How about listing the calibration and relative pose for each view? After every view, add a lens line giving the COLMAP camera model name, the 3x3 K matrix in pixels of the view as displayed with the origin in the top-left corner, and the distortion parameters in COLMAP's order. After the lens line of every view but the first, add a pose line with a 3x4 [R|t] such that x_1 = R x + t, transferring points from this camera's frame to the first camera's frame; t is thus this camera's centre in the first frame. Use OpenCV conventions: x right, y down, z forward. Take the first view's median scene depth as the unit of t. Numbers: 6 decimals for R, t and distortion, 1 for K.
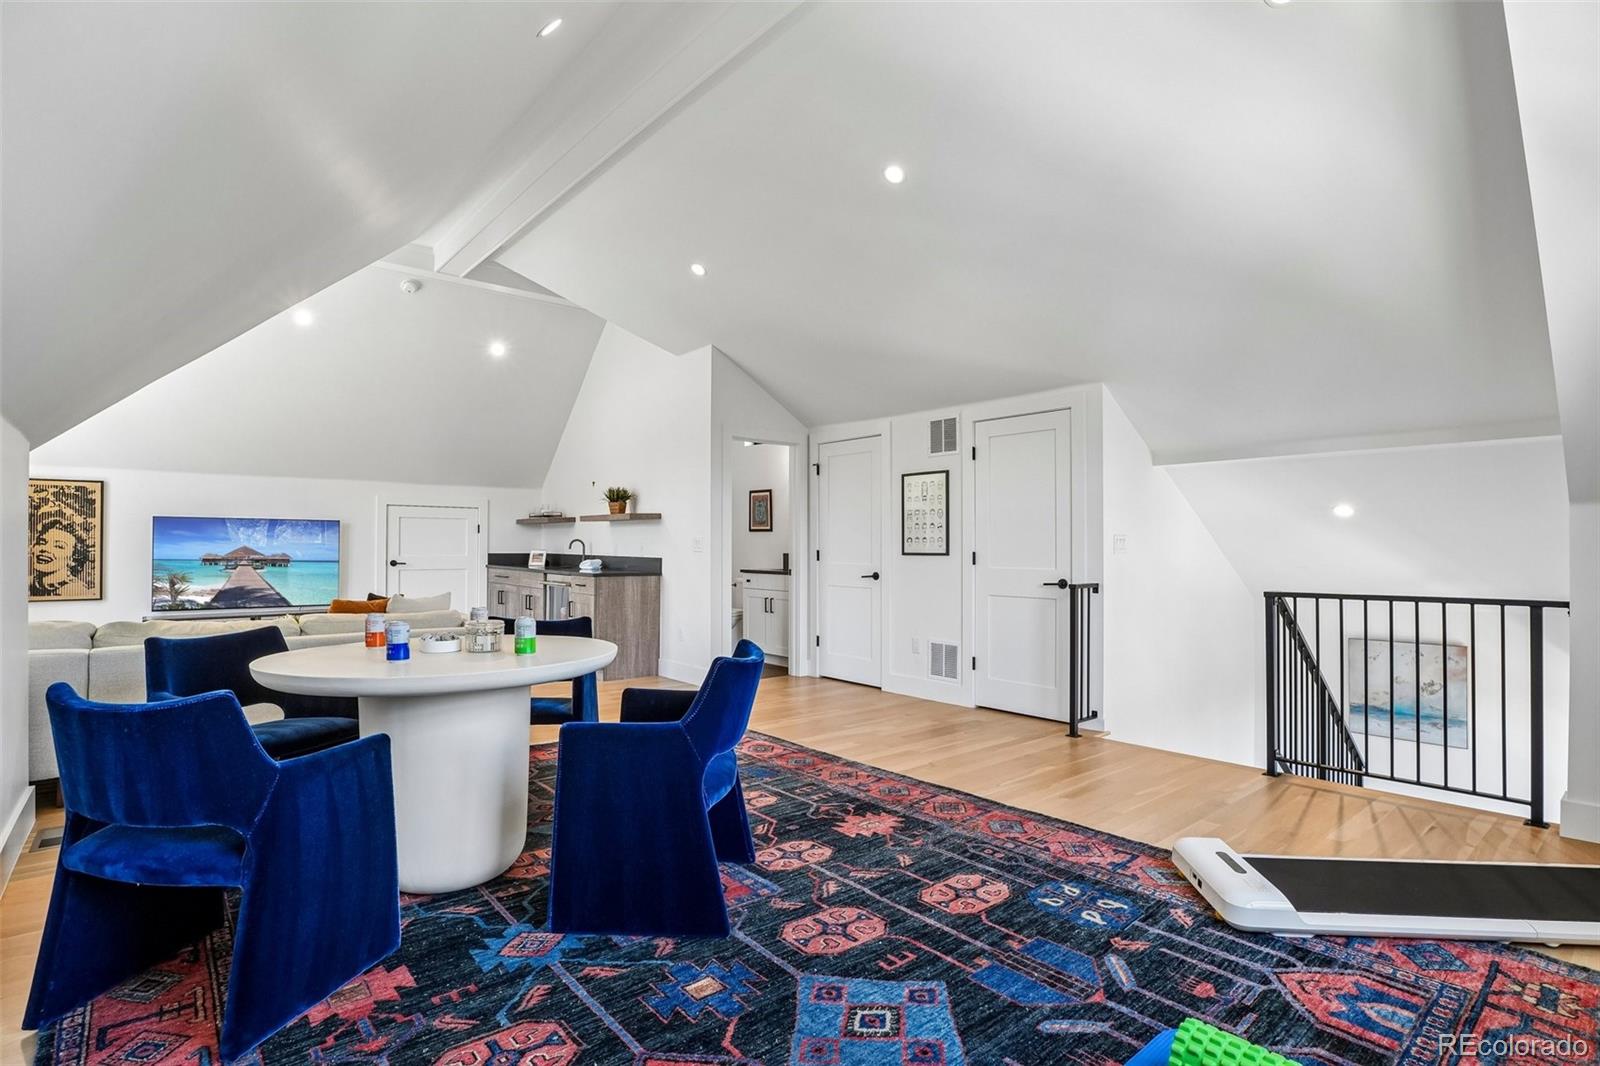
lens RADIAL K [[781.0, 0, 798.6], [0, 781.0, 529.9], [0, 0, 1]] dist [-0.031183, 0.006564]
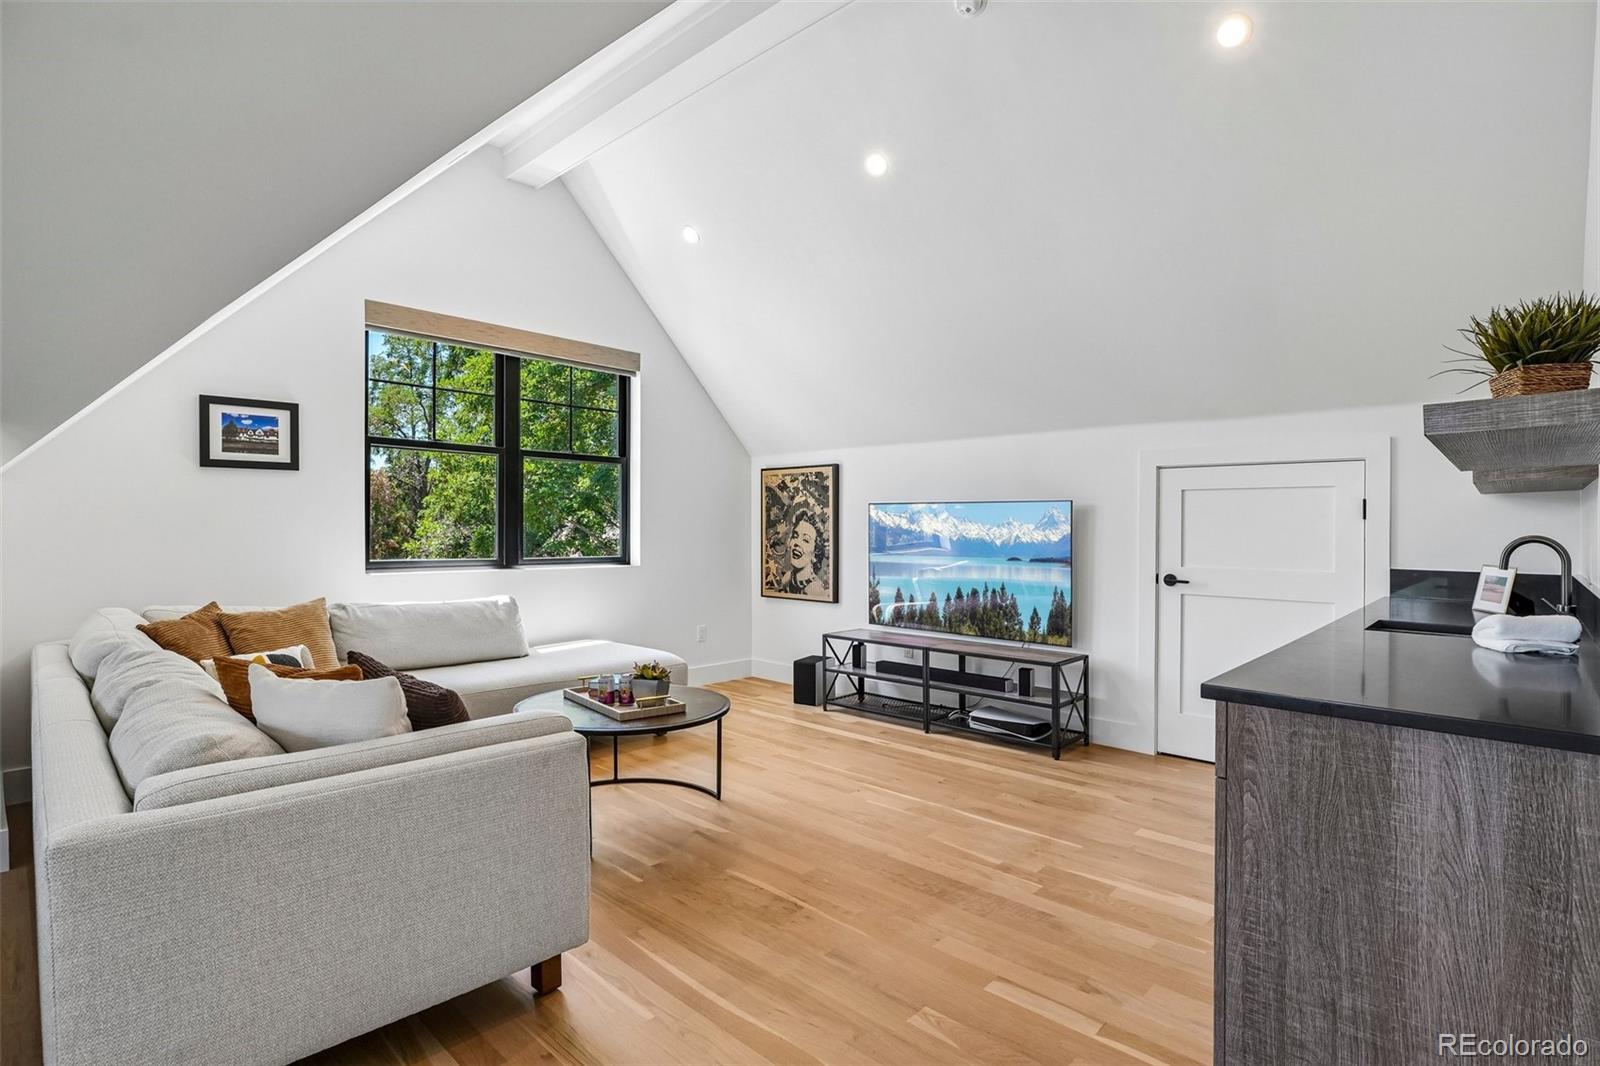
lens RADIAL K [[781.0, 0, 800.3], [0, 781.0, 534.2], [0, 0, 1]] dist [-0.031183, 0.006564]
pose [[0.113291, 0.002052, -0.993560, -0.051290], [0.007512, 0.999968, 0.002922, 0.011723], [0.993533, -0.007795, 0.113272, 0.891481]]
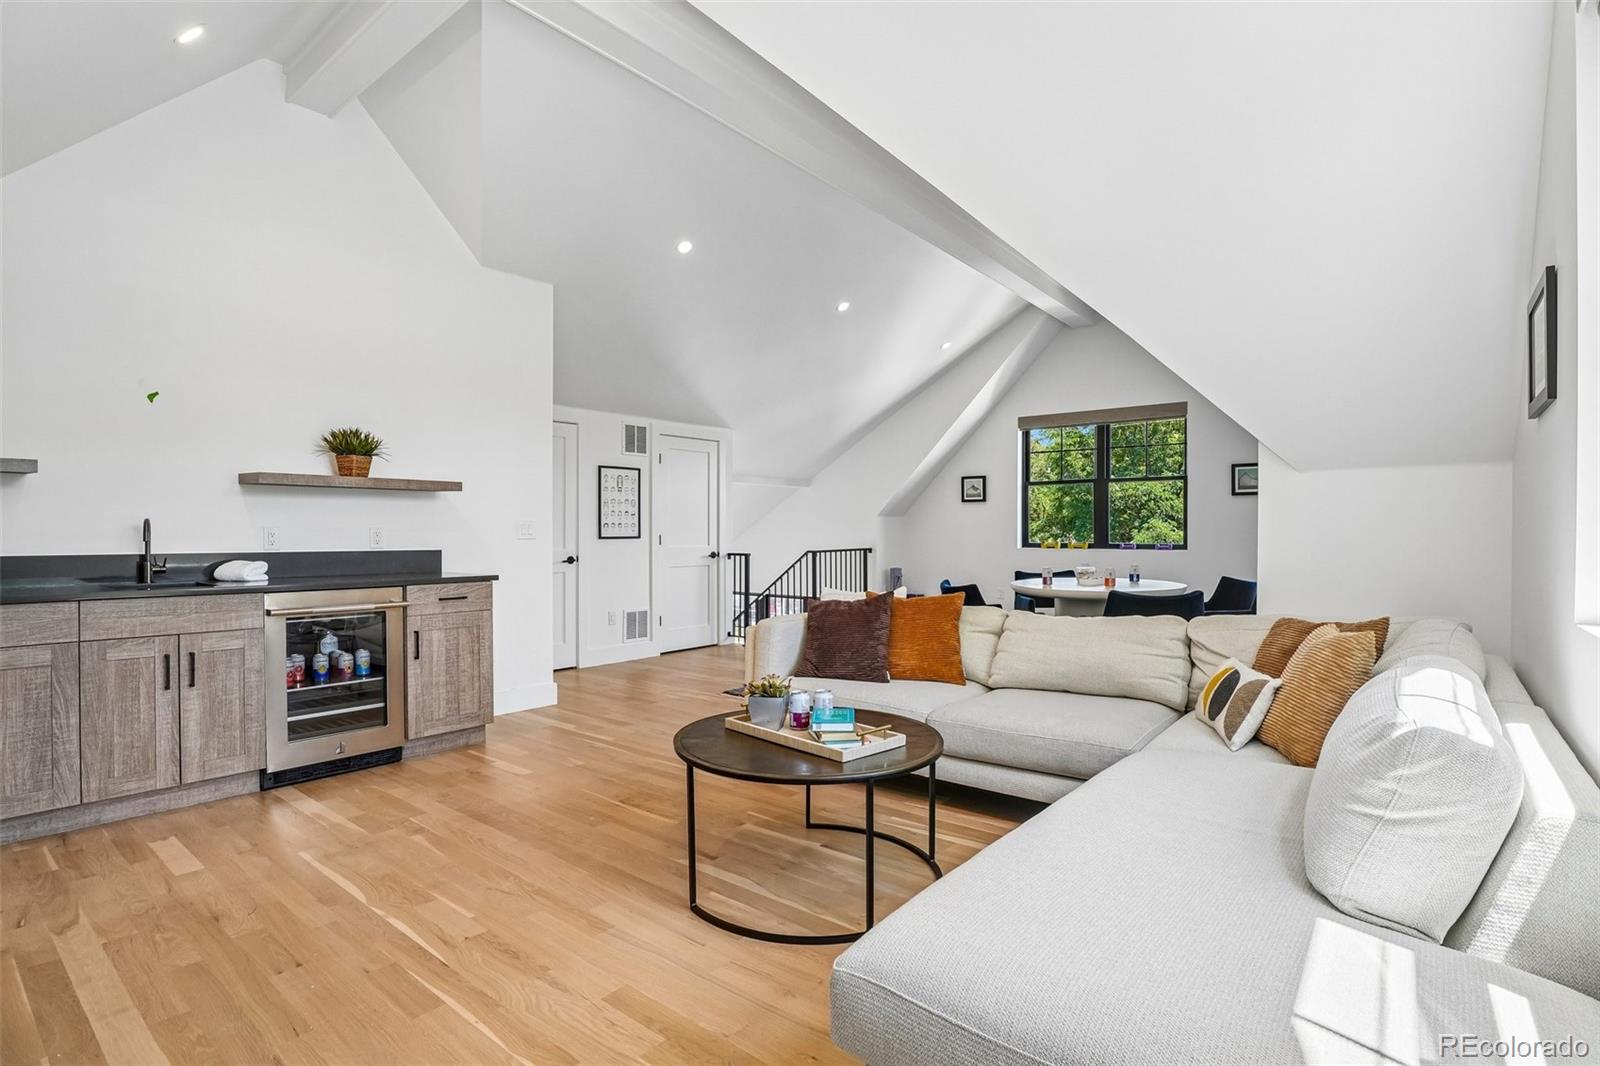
lens RADIAL K [[781.0, 0, 797.0], [0, 781.0, 533.9], [0, 0, 1]] dist [-0.031183, 0.006564]
pose [[-0.189339, -0.005891, 0.981894, -0.982686], [-0.011546, 0.999926, 0.003773, 0.017244], [-0.981844, -0.010622, -0.189393, 0.918986]]
